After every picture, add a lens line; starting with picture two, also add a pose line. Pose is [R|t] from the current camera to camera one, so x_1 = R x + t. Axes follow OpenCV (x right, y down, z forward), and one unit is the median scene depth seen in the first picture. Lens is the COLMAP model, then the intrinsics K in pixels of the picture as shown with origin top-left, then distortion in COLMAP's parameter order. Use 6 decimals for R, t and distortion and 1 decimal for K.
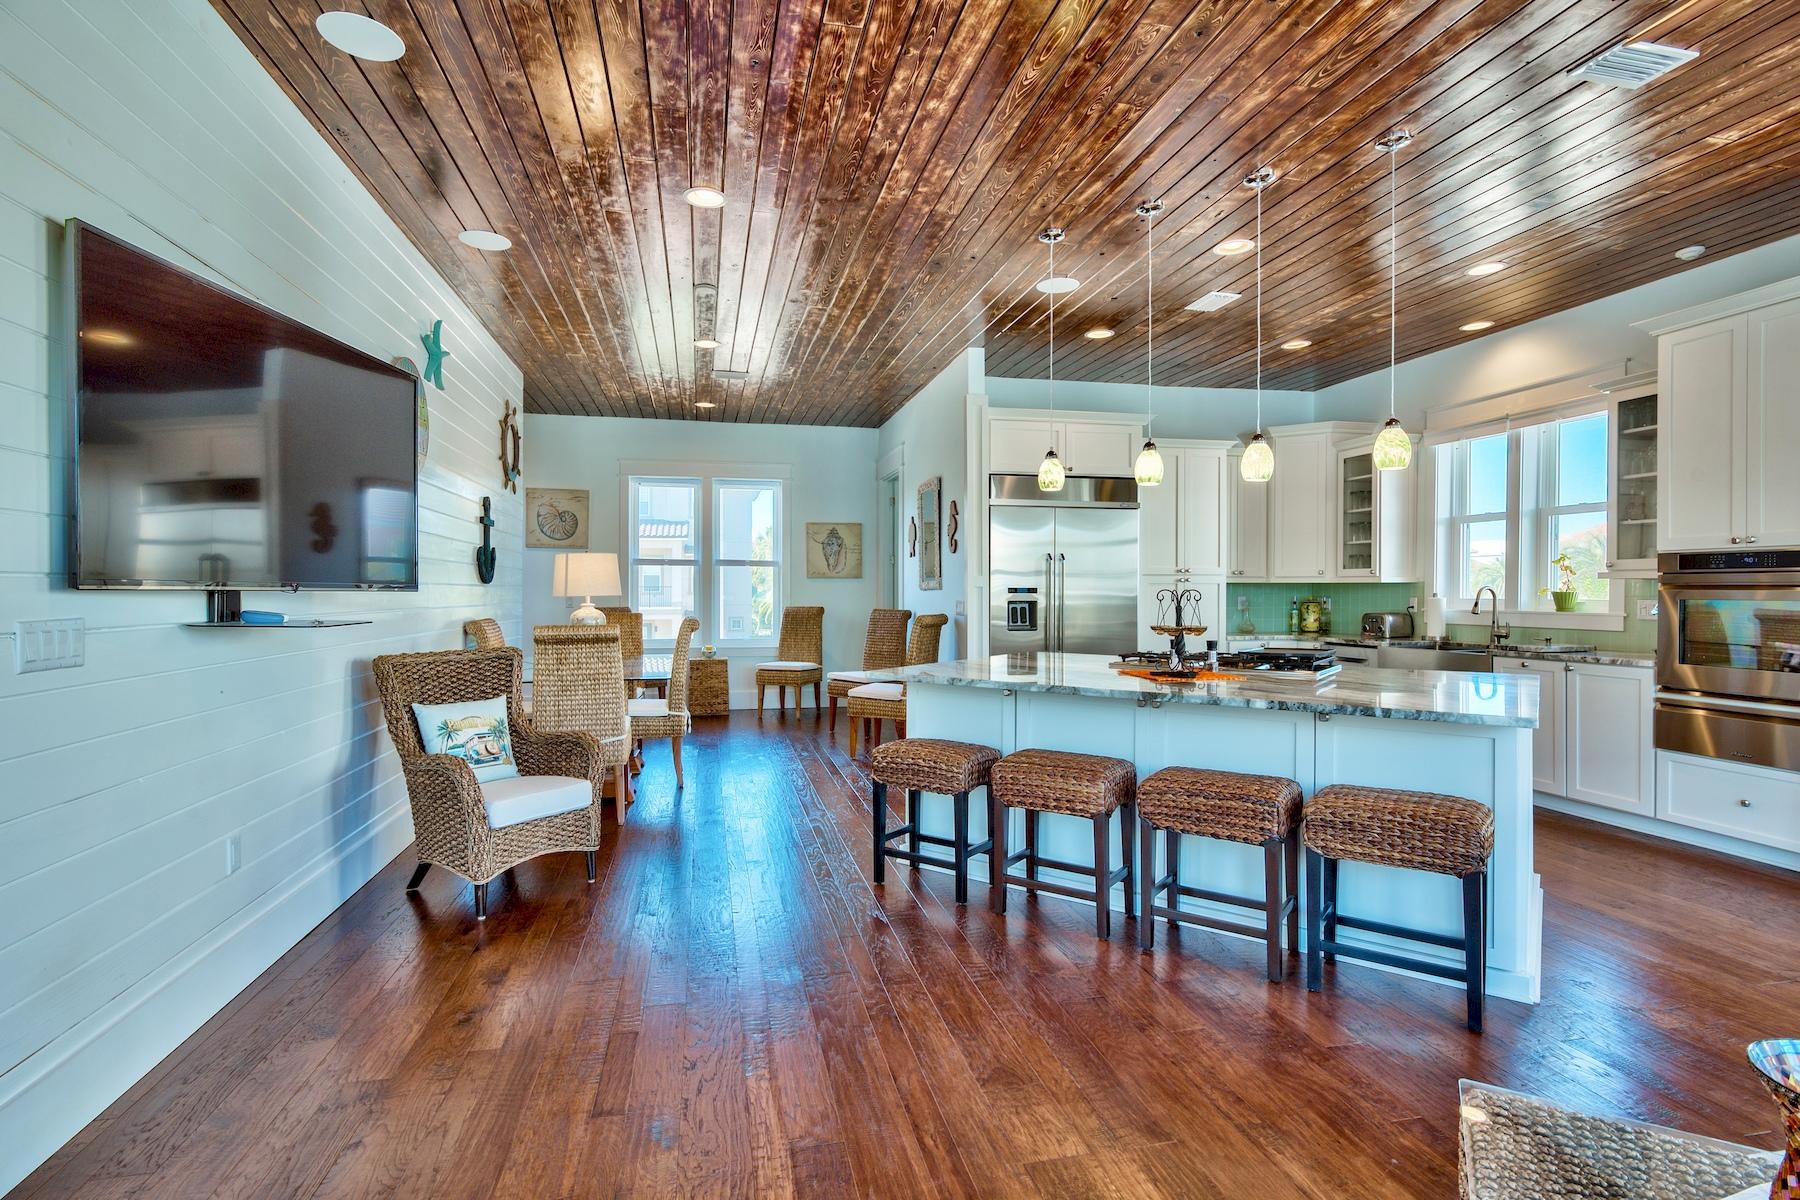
lens RADIAL K [[881.0, 0, 900.0], [0, 881.0, 600.0], [0, 0, 1]] dist [0.002188, 0.000252]
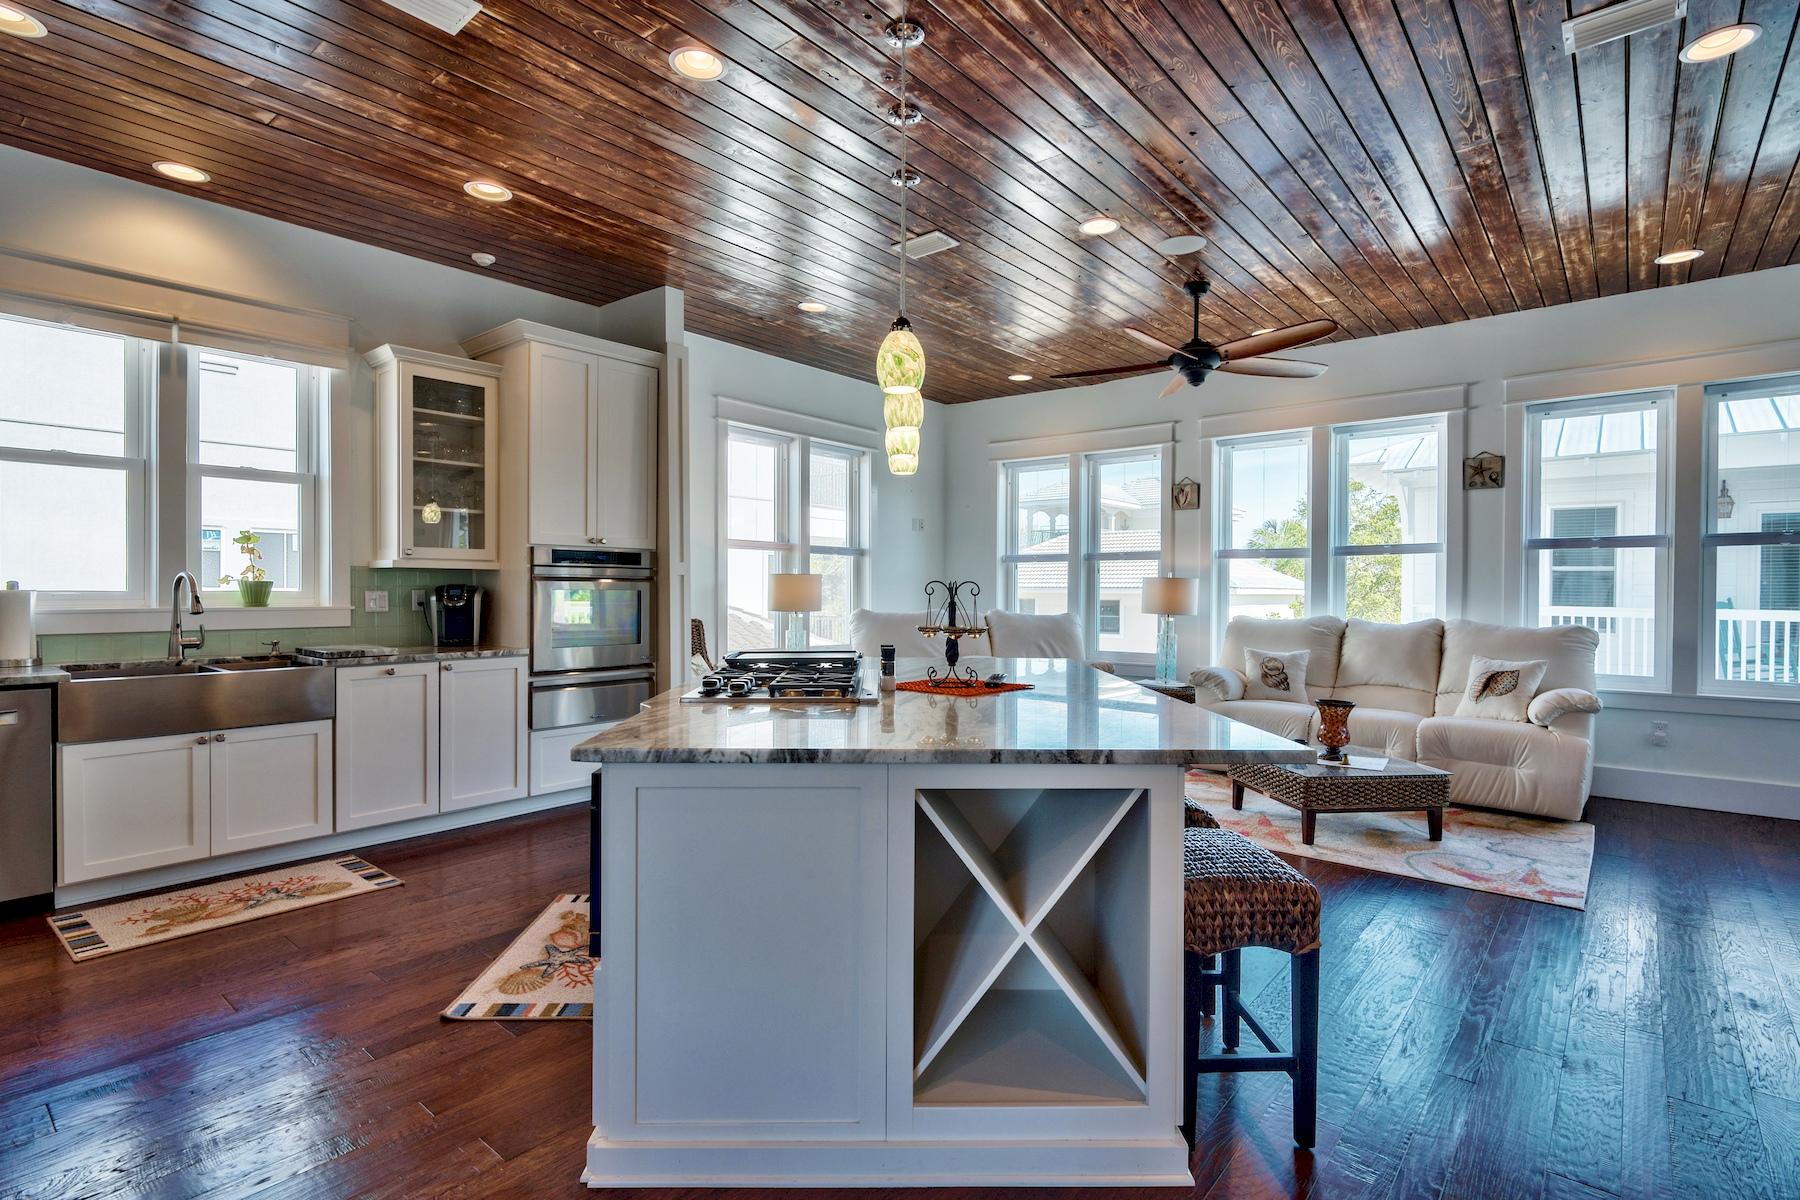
lens RADIAL K [[876.3, 0, 928.2], [0, 876.3, 593.2], [0, 0, 1]] dist [0.000689, -0.000253]
pose [[-0.638886, -0.008907, 0.769250, -0.174294], [0.001489, 0.999917, 0.012815, -0.006443], [-0.769300, 0.009333, -0.638820, 0.891578]]
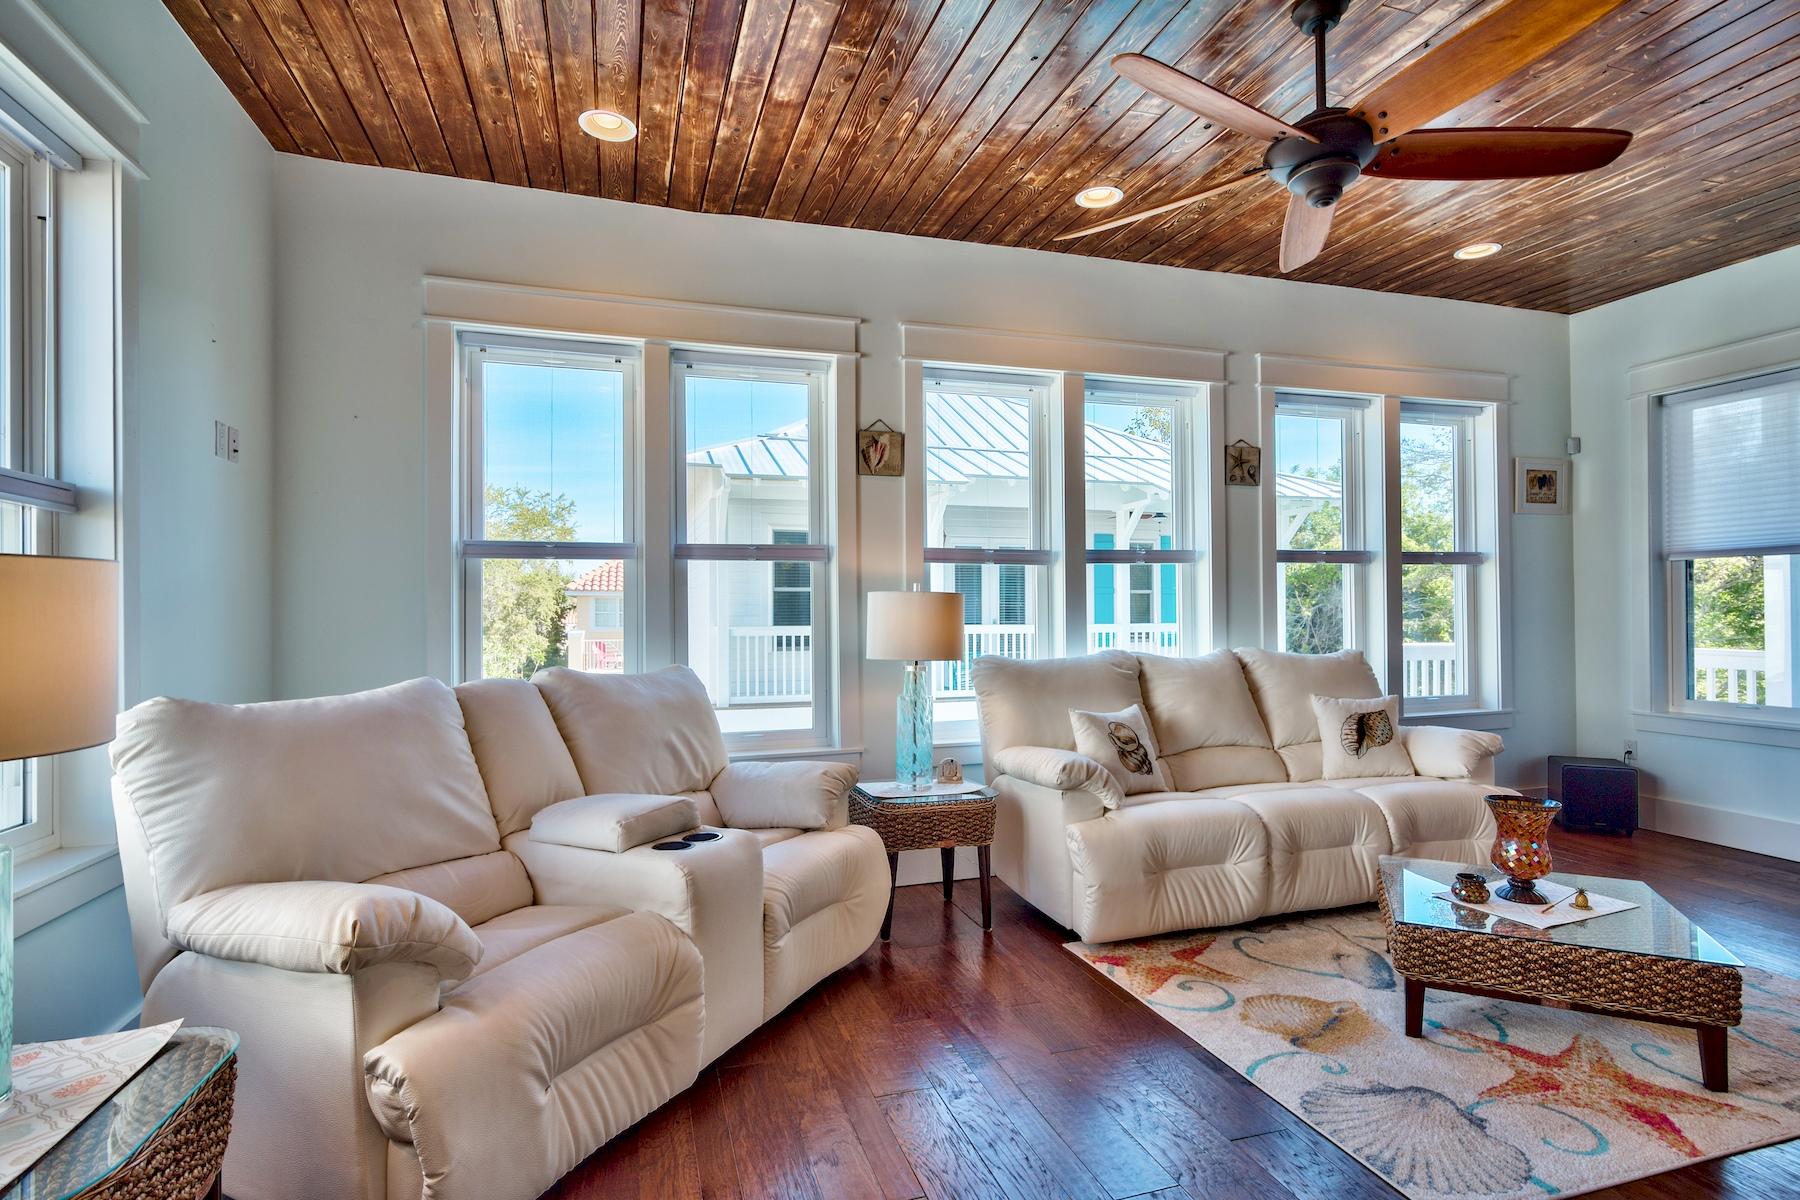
lens RADIAL K [[881.0, 0, 900.0], [0, 881.0, 600.0], [0, 0, 1]] dist [0.002188, 0.000252]
pose [[-0.995823, 0.002109, -0.091279, 0.513495], [0.002268, 0.999996, -0.001636, -0.005426], [0.091275, -0.001836, -0.995824, 0.574446]]
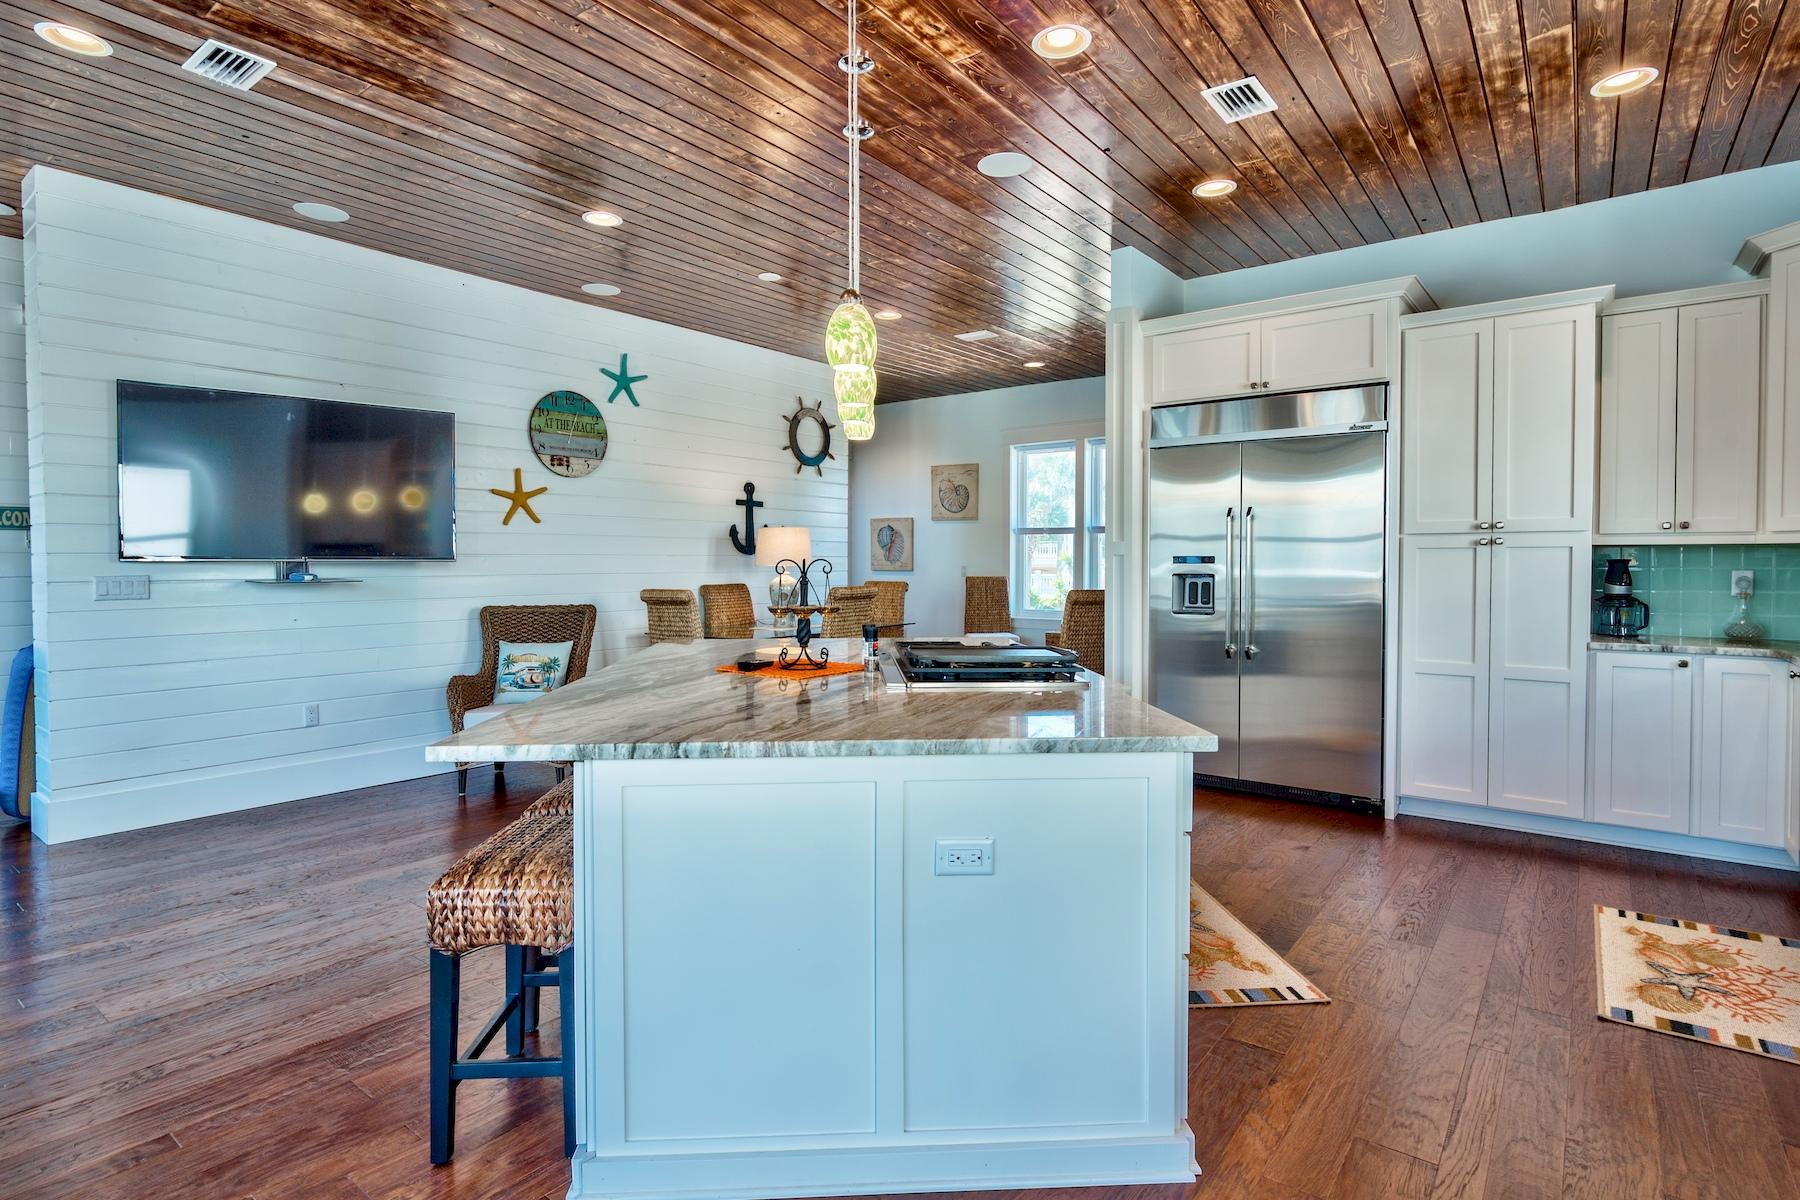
lens RADIAL K [[912.8, 0, 893.7], [0, 912.8, 579.4], [0, 0, 1]] dist [0.000554, 0.000021]
pose [[0.641275, 0.015832, -0.767148, 0.569504], [-0.006682, 0.999864, 0.015048, -0.004123], [0.767282, -0.004524, 0.641293, 0.315957]]
